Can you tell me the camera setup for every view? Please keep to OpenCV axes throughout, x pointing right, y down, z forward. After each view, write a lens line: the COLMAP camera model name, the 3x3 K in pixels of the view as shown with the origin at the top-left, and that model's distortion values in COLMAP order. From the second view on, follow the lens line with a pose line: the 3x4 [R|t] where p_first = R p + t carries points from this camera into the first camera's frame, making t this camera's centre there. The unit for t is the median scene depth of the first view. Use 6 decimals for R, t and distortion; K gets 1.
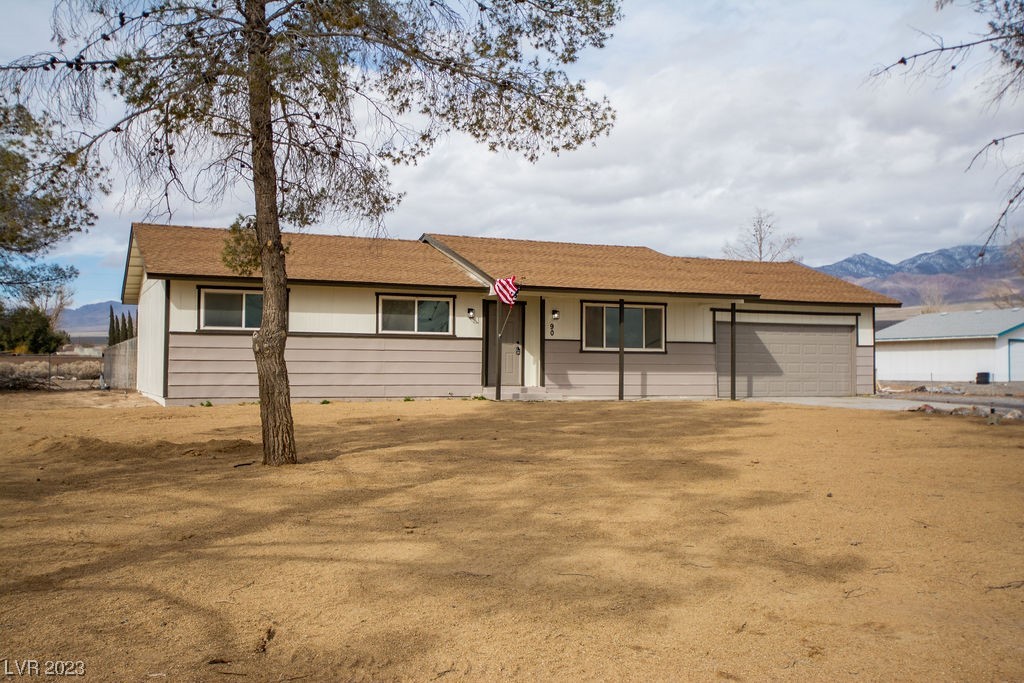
lens RADIAL K [[1013.9, 0, 512.0], [0, 1013.9, 341.5], [0, 0, 1]] dist [0.020455, 0.008698]
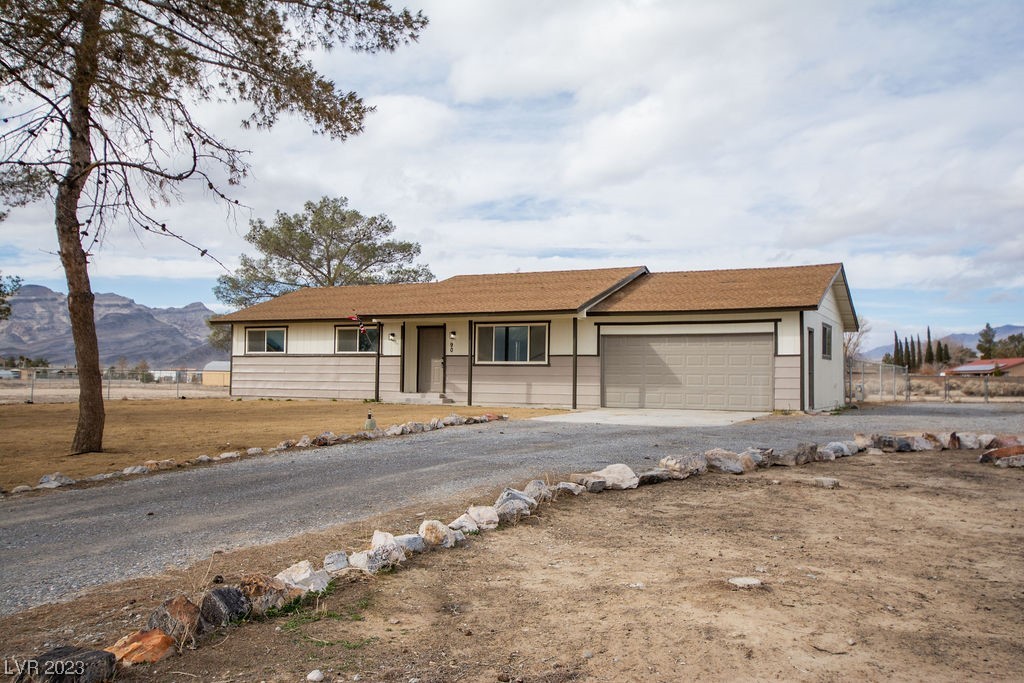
lens RADIAL K [[866.5, 0, 512.0], [0, 866.5, 341.5], [0, 0, 1]] dist [0.013799, 0.006208]
pose [[0.633280, -0.031988, -0.773261, 0.890785], [0.012428, 0.999437, -0.031166, 0.014737], [0.773823, 0.010126, 0.633321, 0.383219]]
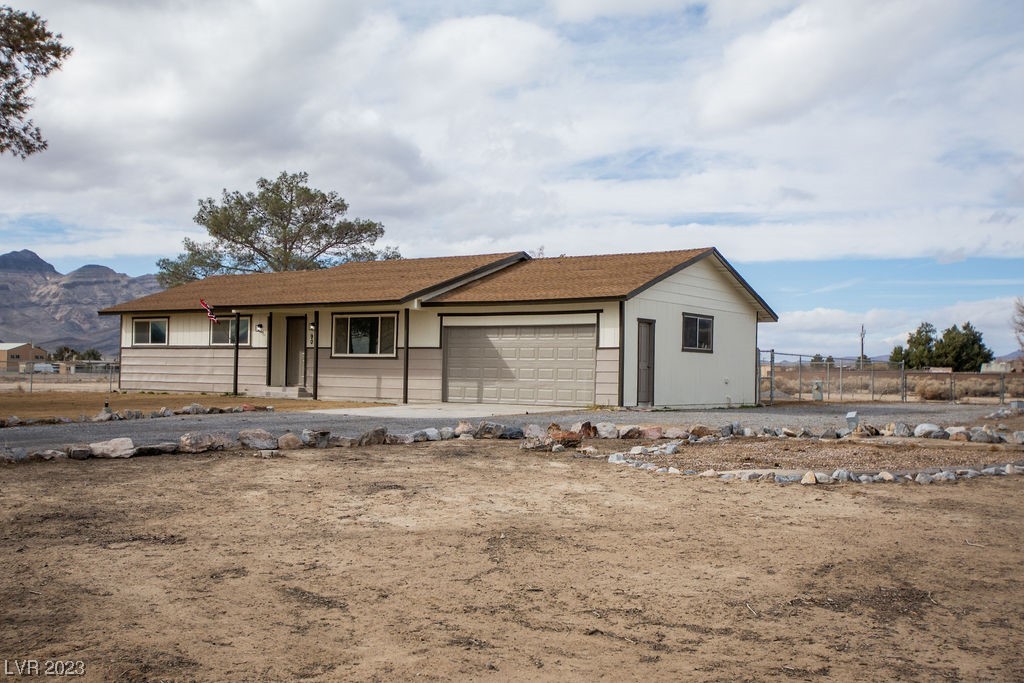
lens RADIAL K [[1074.9, 0, 498.7], [0, 1074.9, 342.6], [0, 0, 1]] dist [0.021917, -0.003845]
pose [[0.519075, -0.022432, -0.854434, 1.208875], [0.008719, 0.999743, -0.020950, 0.020151], [0.854684, 0.003424, 0.519137, 0.528032]]
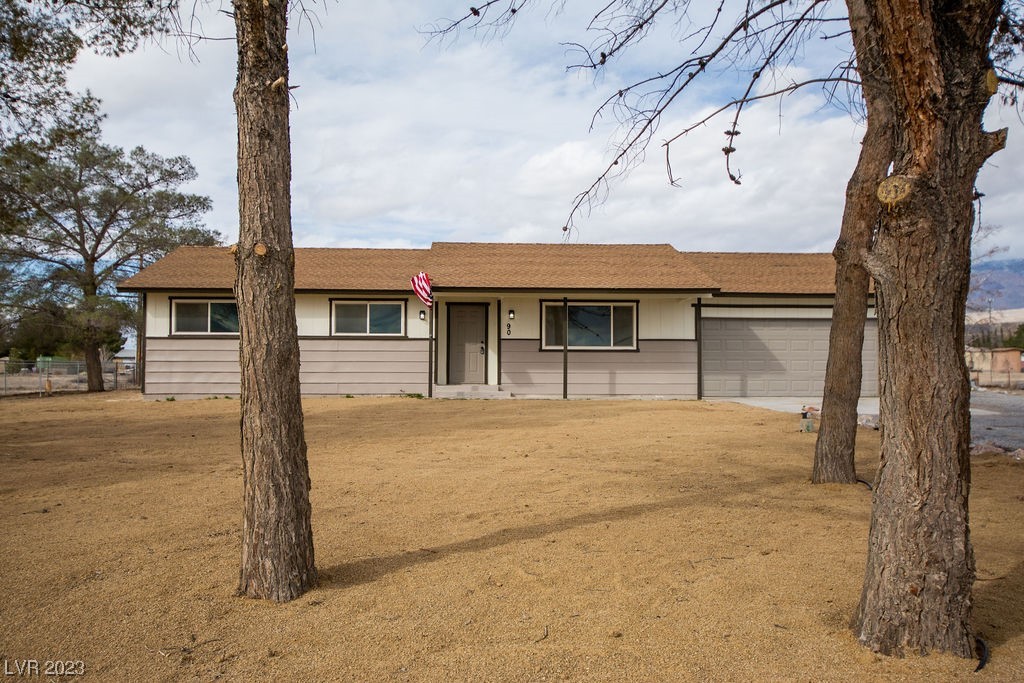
lens RADIAL K [[866.5, 0, 512.0], [0, 866.5, 341.5], [0, 0, 1]] dist [0.013799, 0.006208]
pose [[0.933769, -0.013914, -0.357606, 0.350032], [0.012610, 0.999903, -0.005976, 0.005828], [0.357655, 0.001071, 0.933853, 0.183084]]
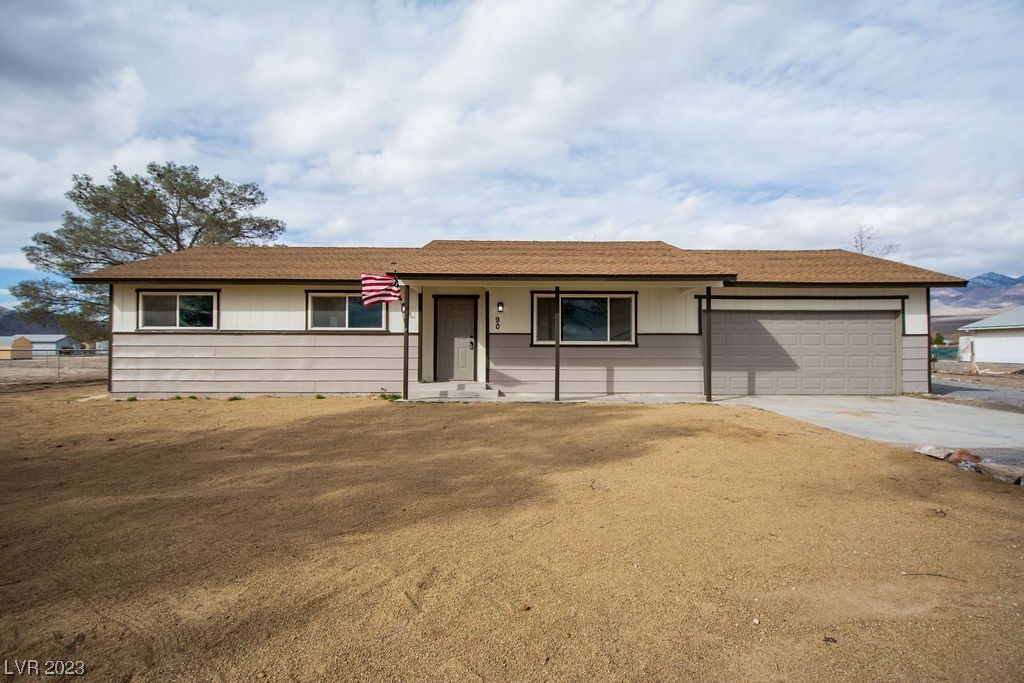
lens RADIAL K [[524.3, 0, 520.0], [0, 524.3, 341.6], [0, 0, 1]] dist [0.017874, -0.023718]
pose [[0.921373, -0.009156, -0.388571, 0.247121], [0.014205, 0.999848, 0.010125, 0.001128], [0.388419, -0.014849, 0.921363, 0.546338]]
